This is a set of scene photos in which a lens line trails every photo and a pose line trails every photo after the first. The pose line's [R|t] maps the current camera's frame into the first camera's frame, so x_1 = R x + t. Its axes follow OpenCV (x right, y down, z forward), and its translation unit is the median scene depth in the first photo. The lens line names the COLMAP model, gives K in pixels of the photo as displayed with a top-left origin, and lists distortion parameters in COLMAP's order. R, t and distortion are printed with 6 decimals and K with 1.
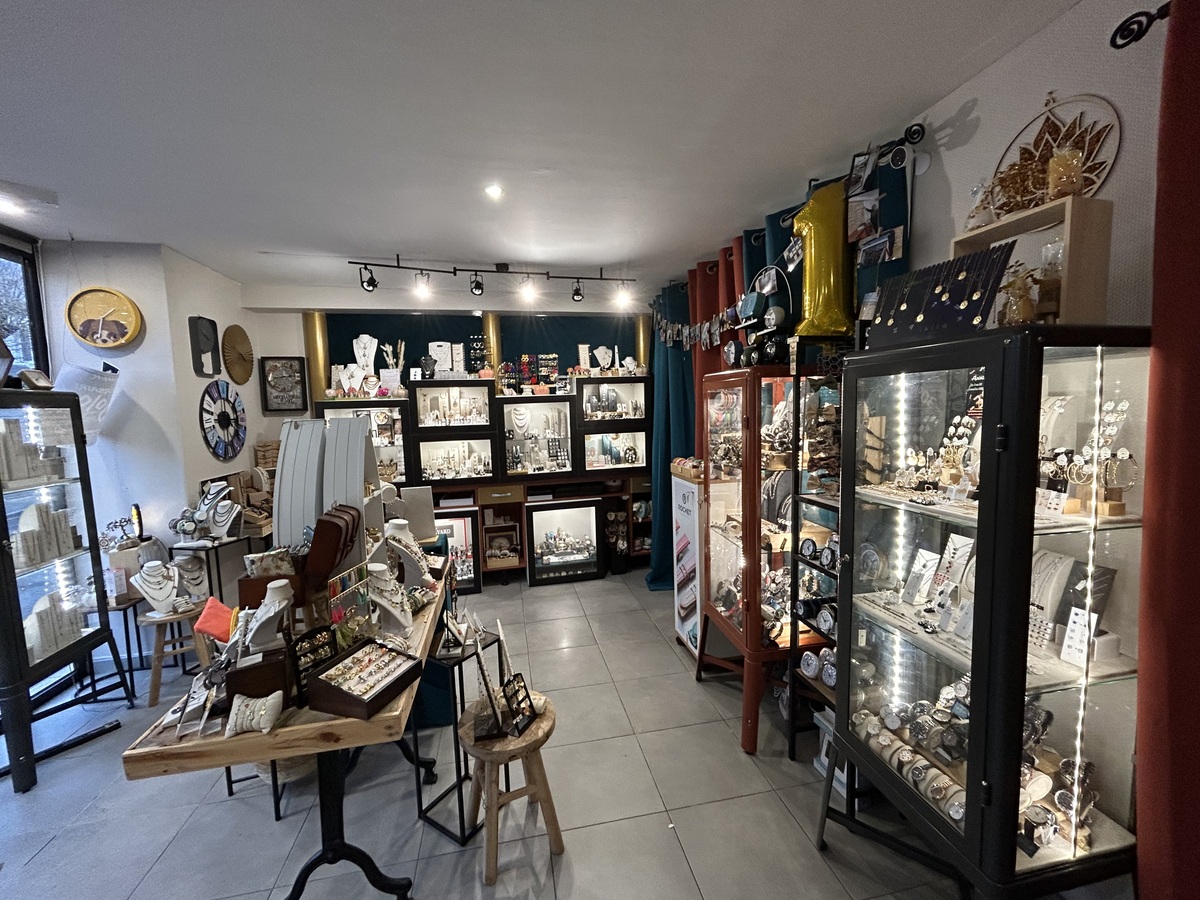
lens RADIAL K [[492.5, 0, 599.7], [0, 492.5, 449.7], [0, 0, 1]] dist [-0.002354, -0.000492]
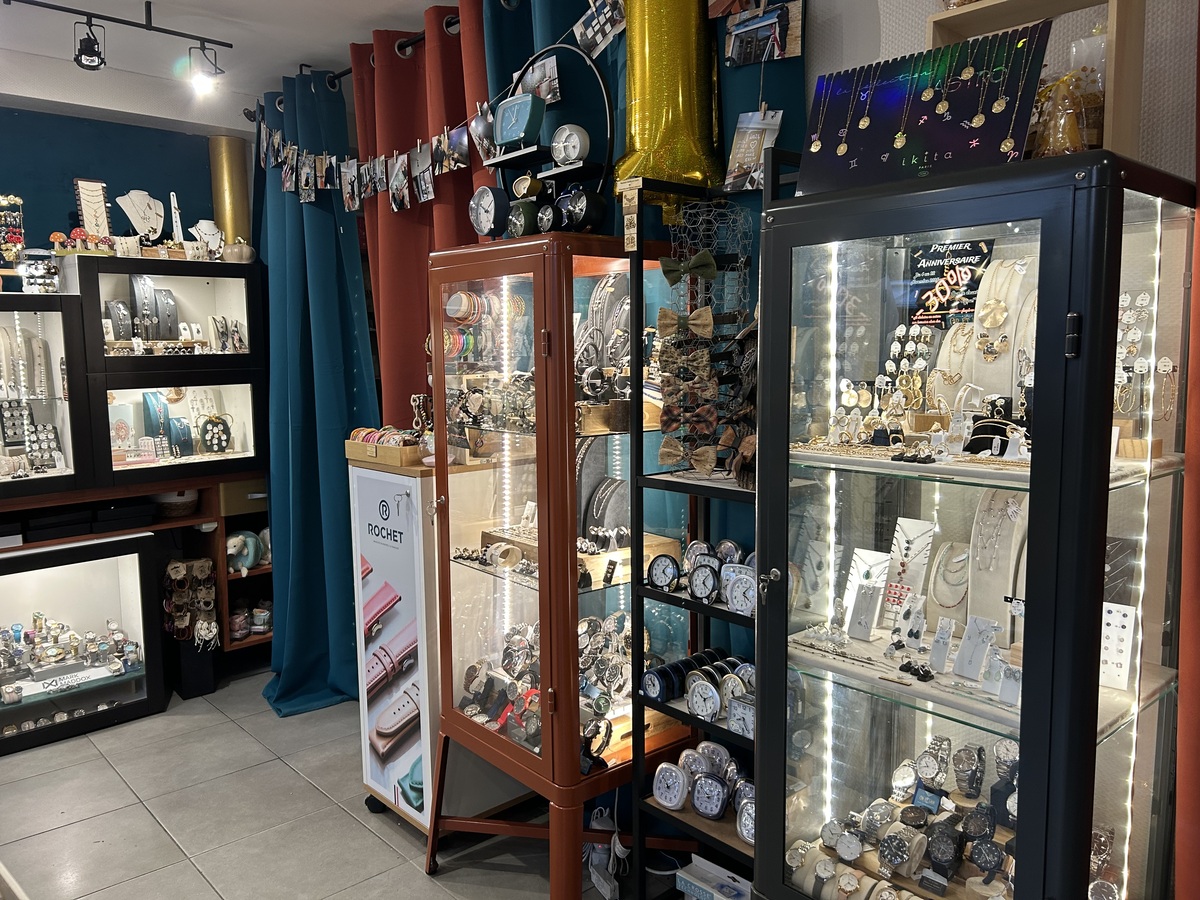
lens RADIAL K [[904.6, 0, 606.7], [0, 904.6, 447.5], [0, 0, 1]] dist [0.042320, -0.054039]
pose [[0.856661, -0.038084, 0.514472, -0.080104], [0.032382, 0.999274, 0.020051, 0.022583], [-0.514862, -0.000517, 0.857273, 0.098864]]
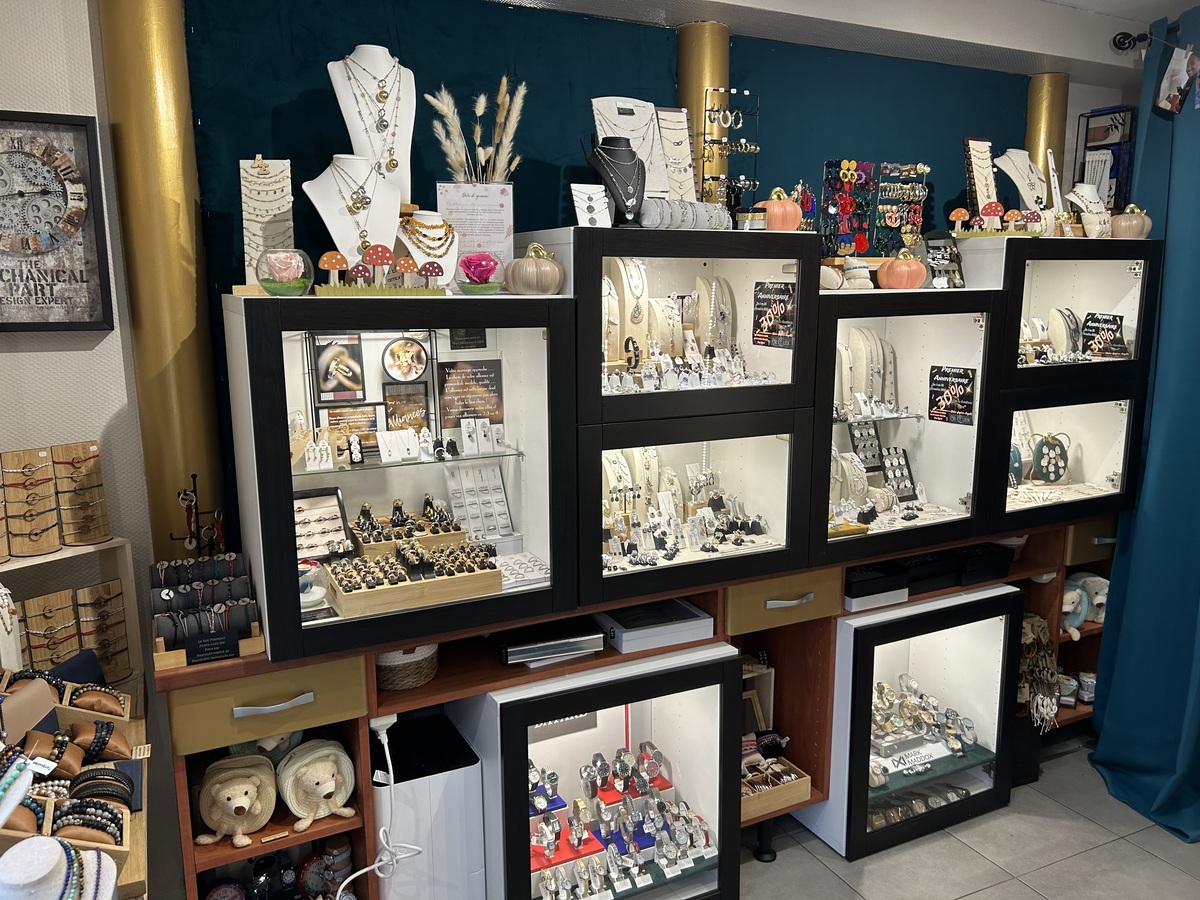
lens RADIAL K [[904.6, 0, 593.7], [0, 904.6, 456.2], [0, 0, 1]] dist [0.042320, -0.054039]
pose [[0.972608, -0.021981, 0.231410, -0.539367], [0.005556, 0.997433, 0.071393, -0.053205], [-0.232385, -0.068152, 0.970233, 0.540153]]
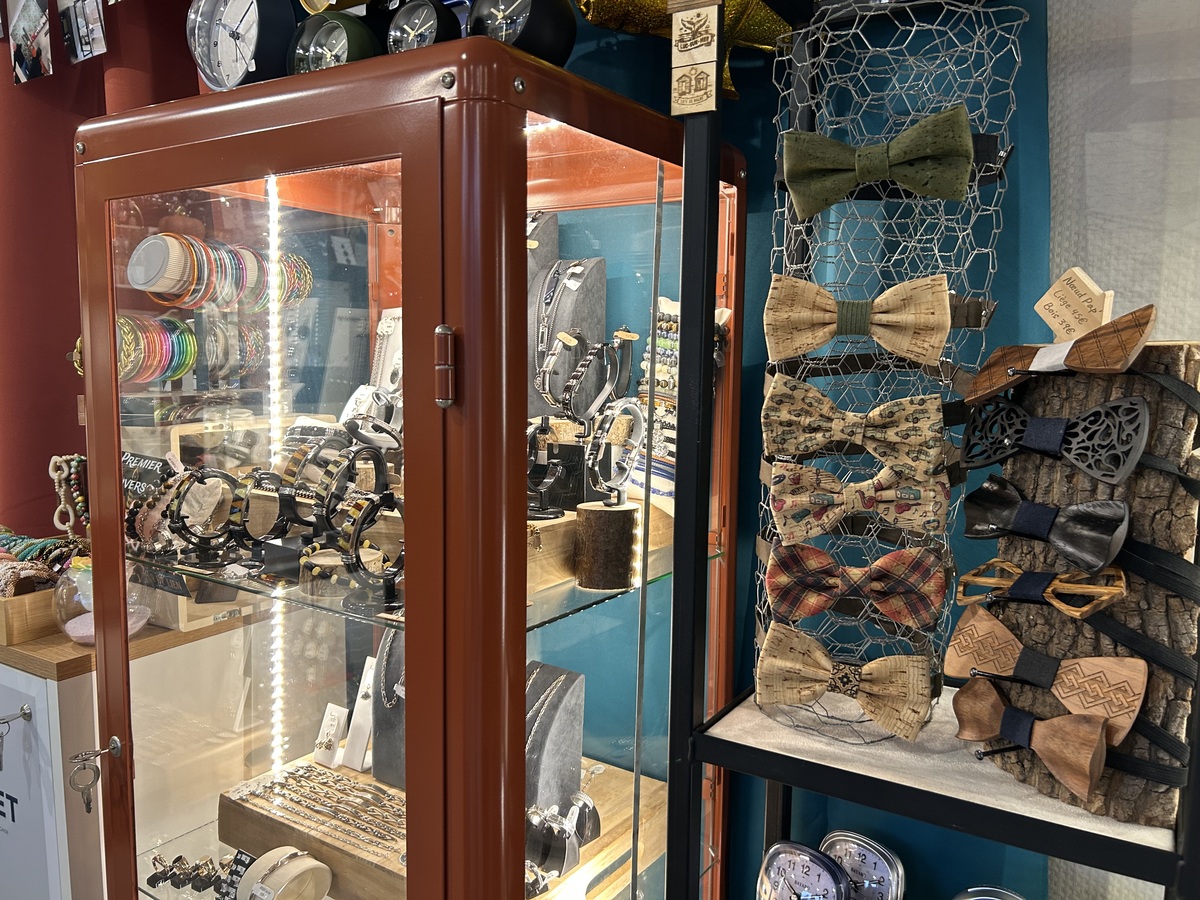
lens RADIAL K [[904.6, 0, 609.4], [0, 904.6, 439.6], [0, 0, 1]] dist [0.042320, -0.054039]
pose [[0.671604, -0.033905, 0.740134, 0.059453], [0.033798, 0.999314, 0.015110, -0.018028], [-0.740139, 0.014868, 0.672289, 0.442138]]
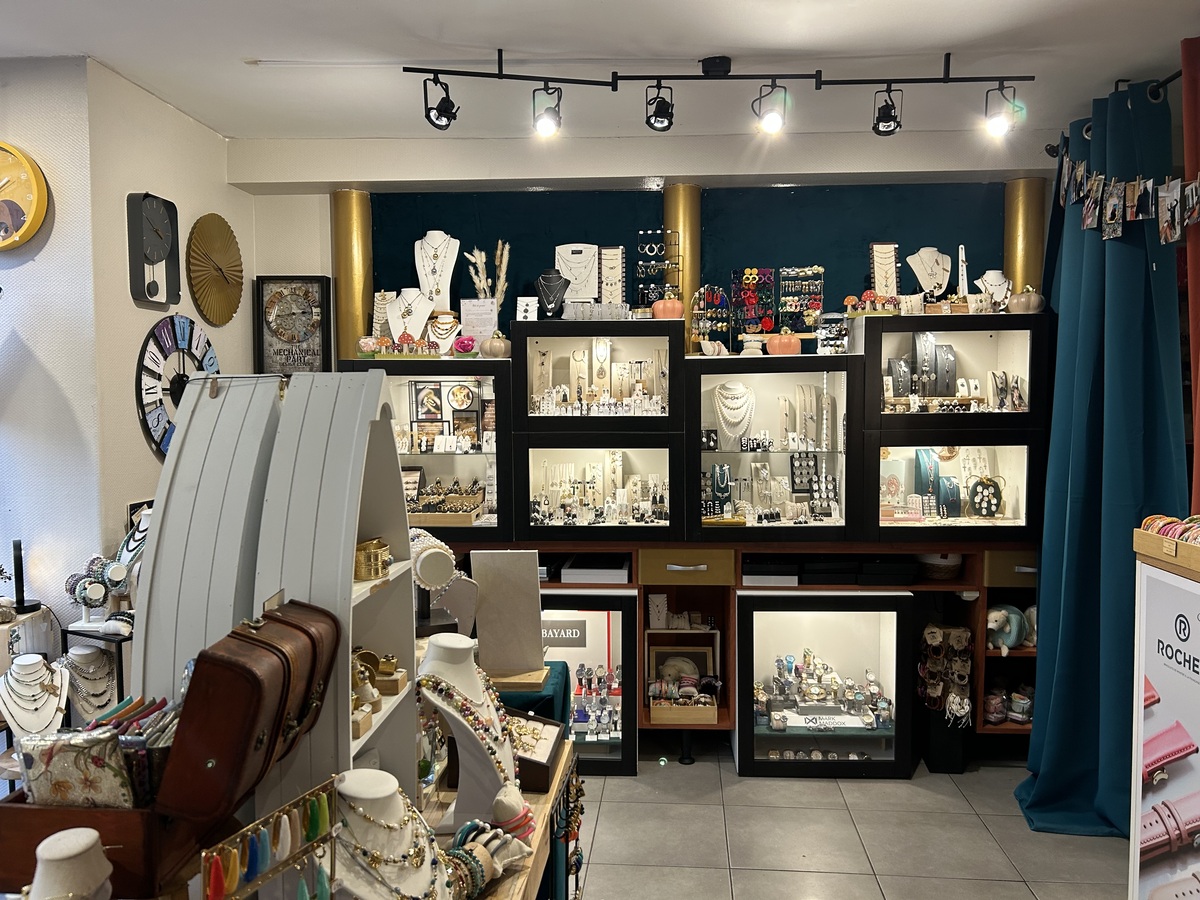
lens RADIAL K [[904.6, 0, 604.0], [0, 904.6, 448.2], [0, 0, 1]] dist [0.042320, -0.054039]
pose [[0.960369, 0.040639, -0.275753, -0.051177], [-0.047950, 0.998653, -0.019820, -0.000597], [0.274576, 0.032257, 0.961024, 0.177220]]
